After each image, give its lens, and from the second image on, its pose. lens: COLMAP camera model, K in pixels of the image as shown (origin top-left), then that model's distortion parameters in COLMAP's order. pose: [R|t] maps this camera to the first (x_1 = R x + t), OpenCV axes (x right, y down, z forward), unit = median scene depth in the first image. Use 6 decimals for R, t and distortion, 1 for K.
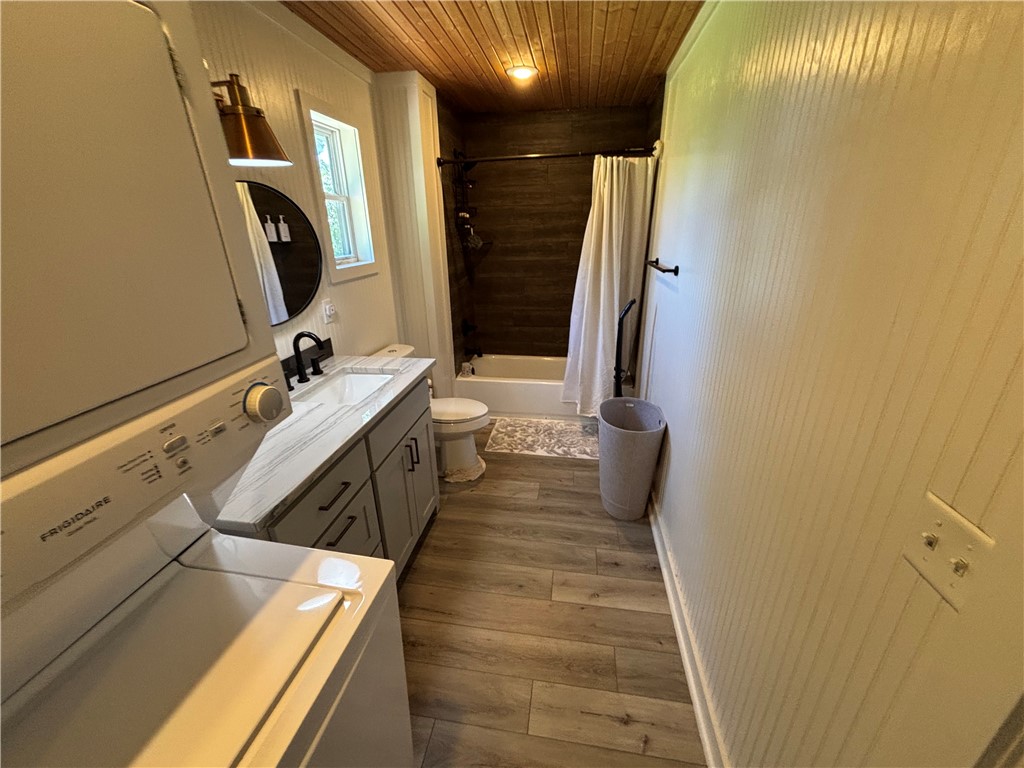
lens RADIAL K [[410.5, 0, 508.0], [0, 410.5, 386.3], [0, 0, 1]] dist [0.000159, -0.001722]
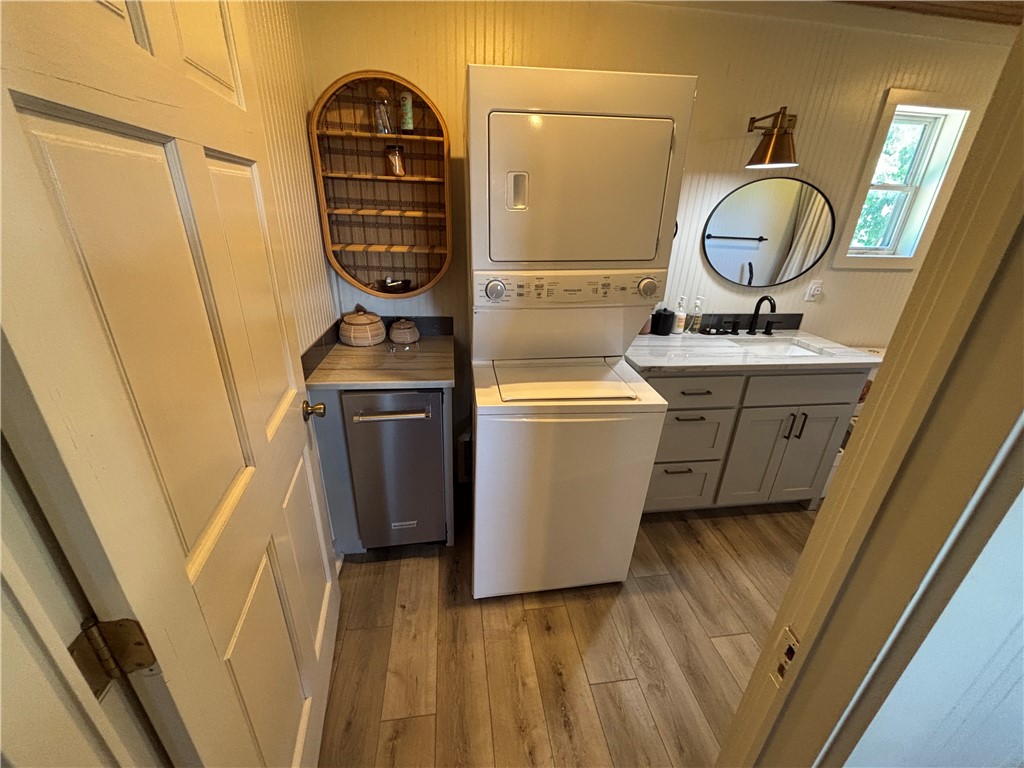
lens RADIAL K [[410.5, 0, 511.3], [0, 410.5, 382.0], [0, 0, 1]] dist [0.000159, -0.001722]
pose [[0.302504, 0.395812, -0.867078, 0.461565], [-0.383292, 0.883420, 0.269550, 0.062643], [0.872685, 0.250804, 0.418950, -0.151038]]
